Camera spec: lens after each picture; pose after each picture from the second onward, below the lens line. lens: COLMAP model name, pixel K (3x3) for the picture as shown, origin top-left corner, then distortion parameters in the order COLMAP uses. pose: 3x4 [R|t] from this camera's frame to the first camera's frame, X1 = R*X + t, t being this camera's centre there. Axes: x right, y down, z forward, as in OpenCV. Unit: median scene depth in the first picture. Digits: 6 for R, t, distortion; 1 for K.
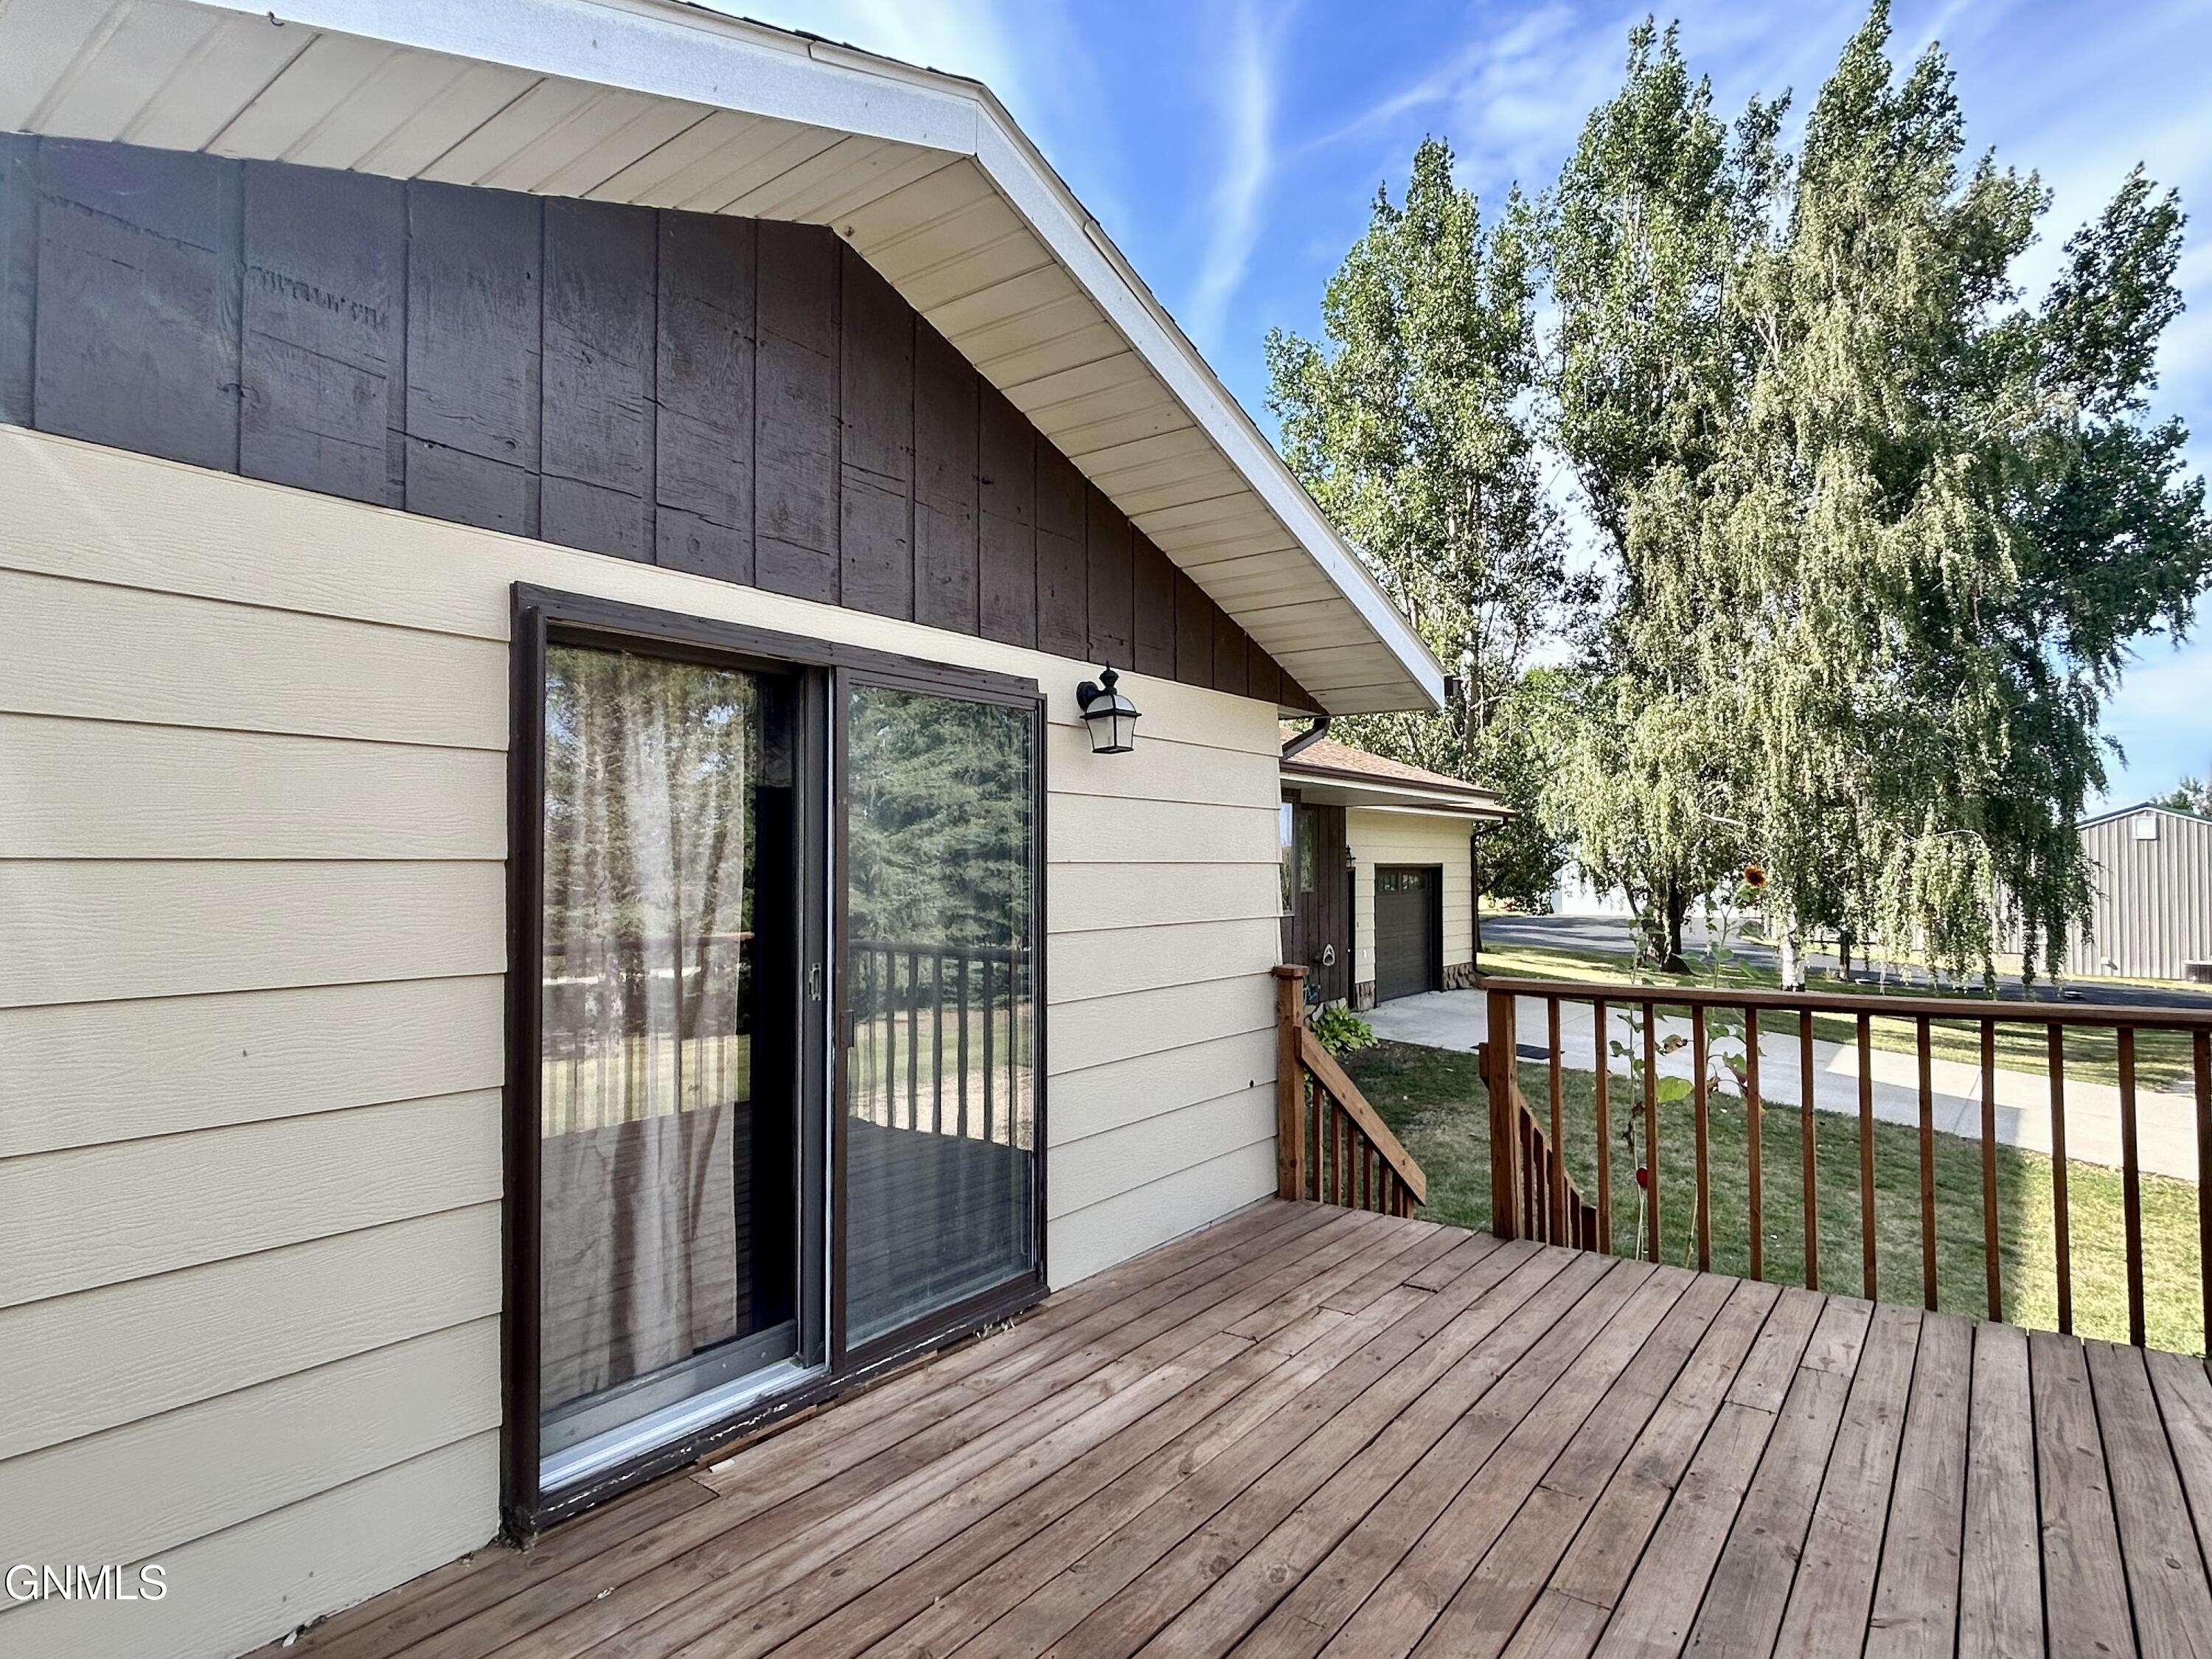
lens RADIAL K [[1262.5, 0, 1101.2], [0, 1262.5, 822.4], [0, 0, 1]] dist [0.000502, 0.001650]
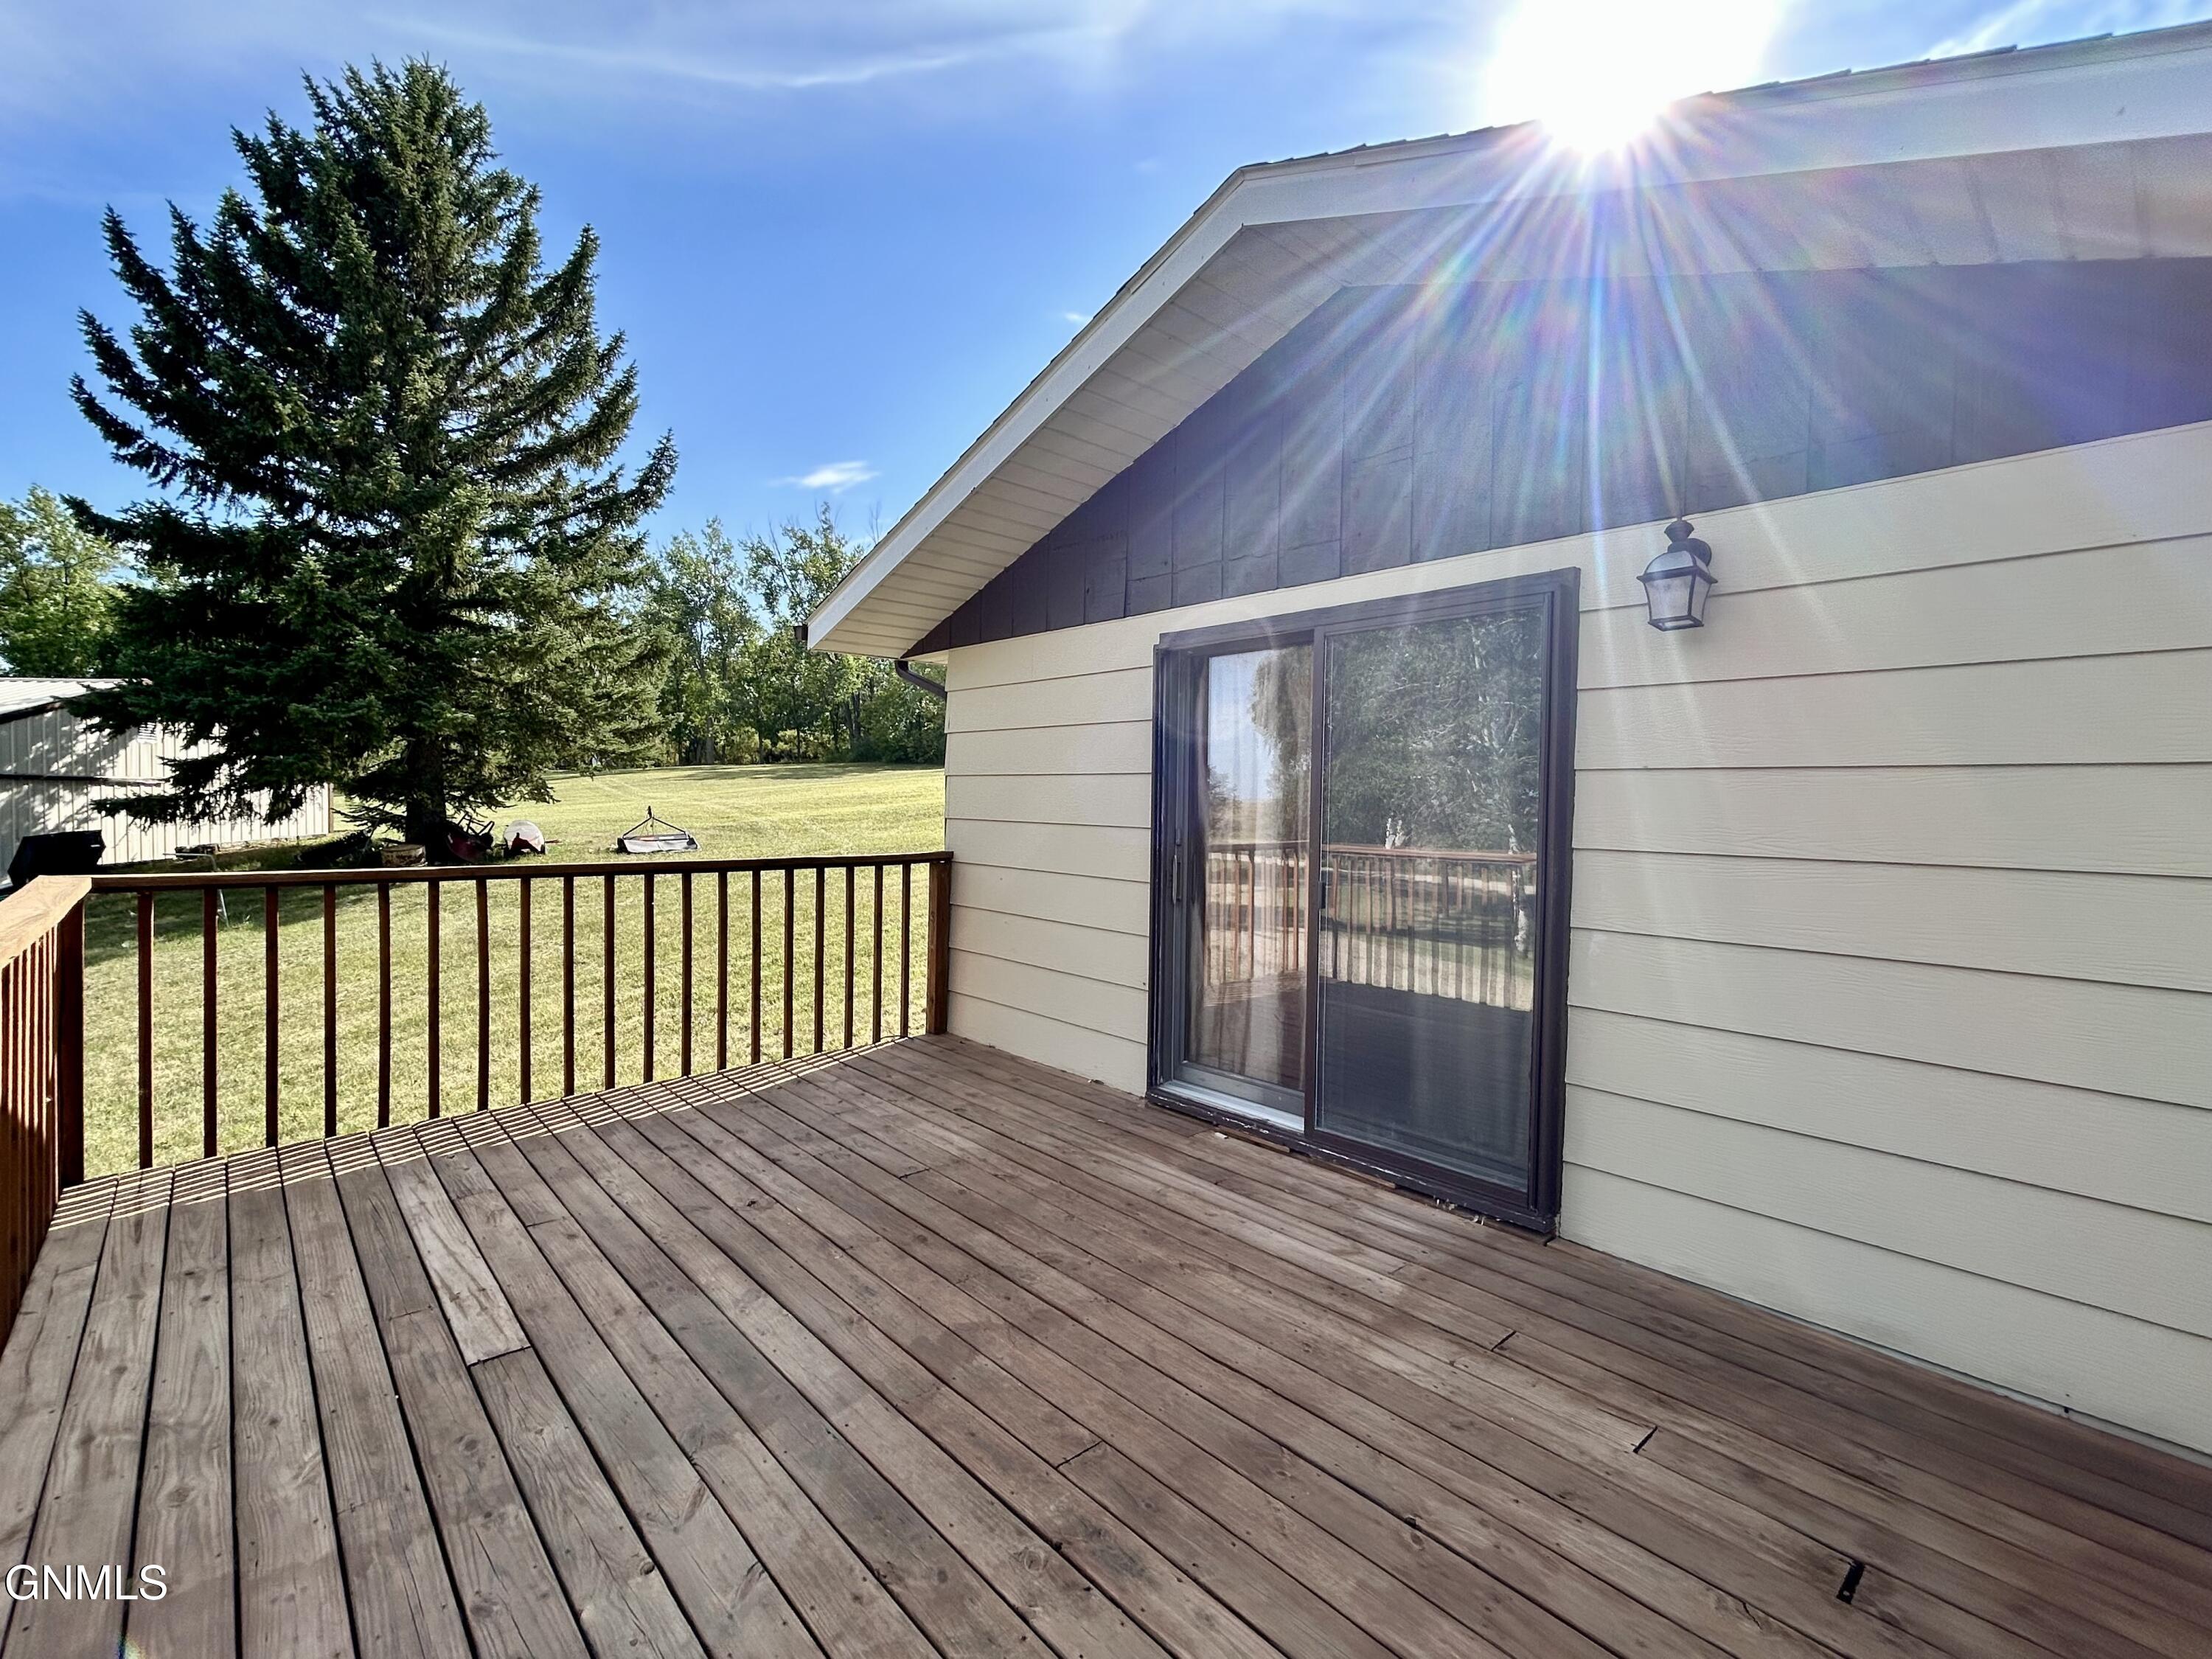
lens RADIAL K [[984.7, 0, 1086.4], [0, 984.7, 827.3], [0, 0, 1]] dist [0.001530, 0.000586]
pose [[-0.226436, 0.023525, -0.973742, 0.909702], [0.018183, 0.999636, 0.019923, 0.066630], [0.973856, -0.013194, -0.226781, 1.027896]]
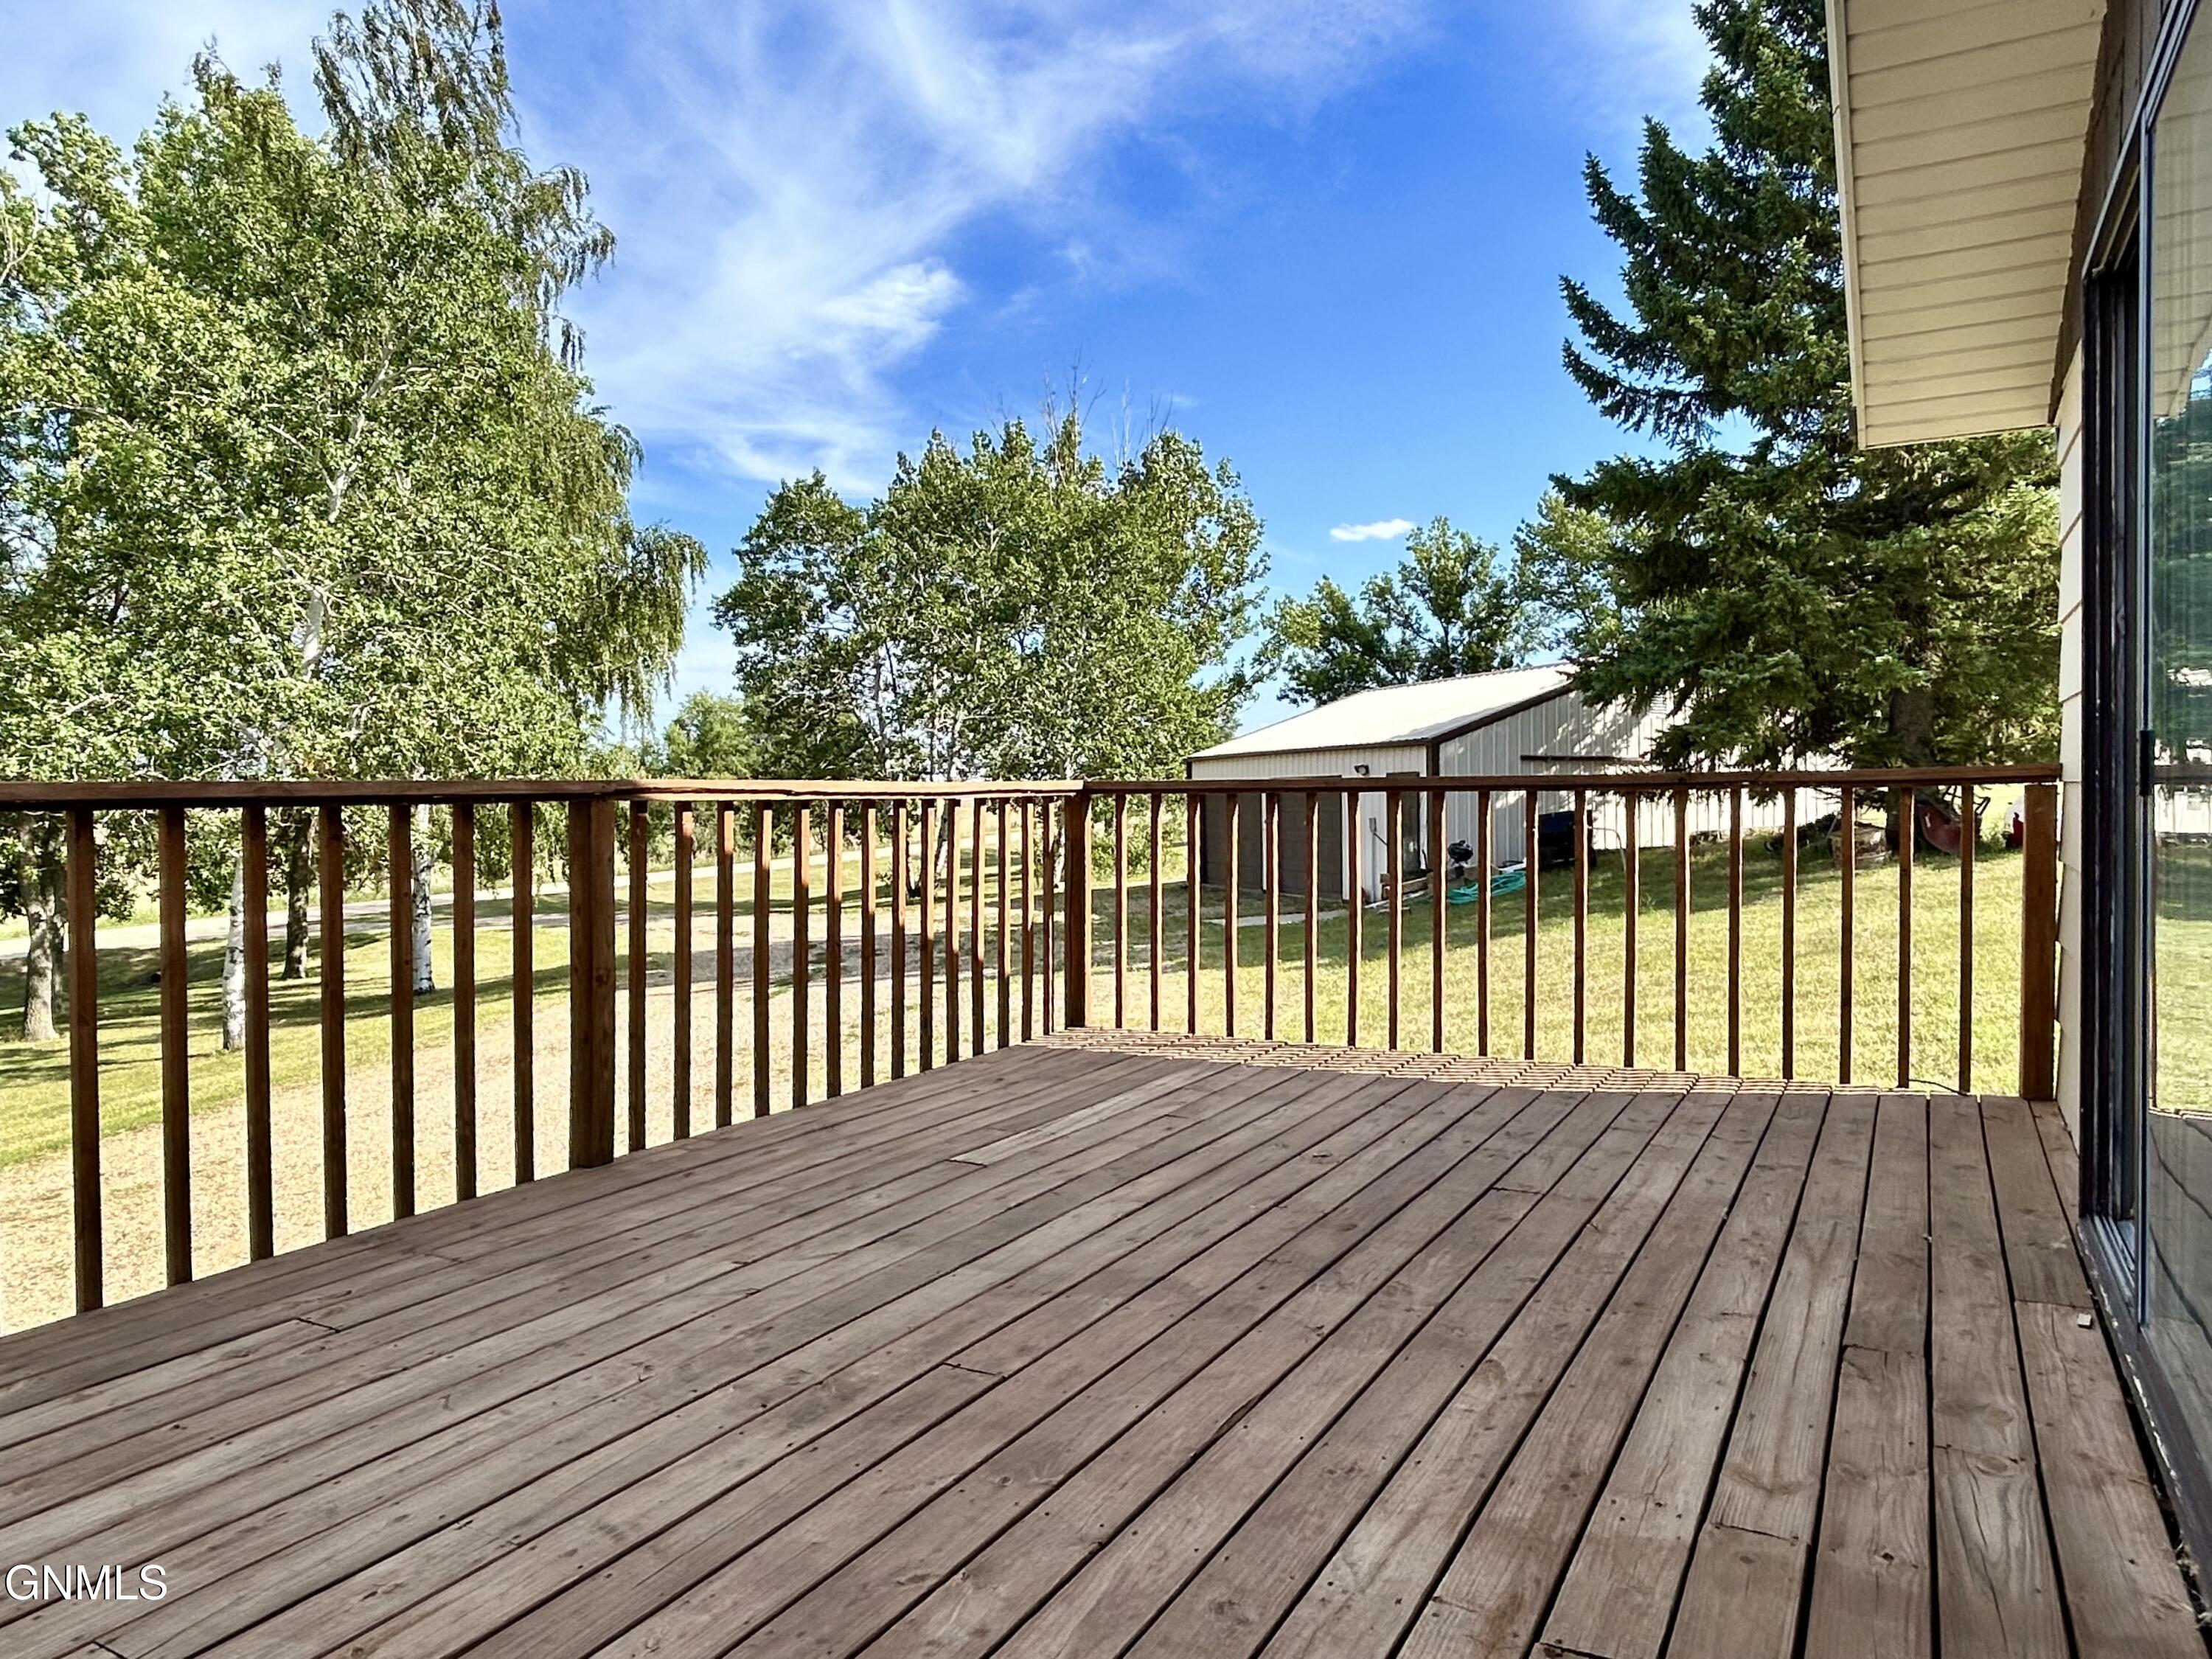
lens RADIAL K [[1434.9, 0, 1106.0], [0, 1434.9, 829.5], [0, 0, 1]] dist [0.016463, -0.028201]
pose [[-0.991761, 0.011599, -0.127574, 0.347231], [0.012462, 0.999905, -0.005966, 0.196745], [0.127492, -0.007507, -0.991811, 1.618078]]
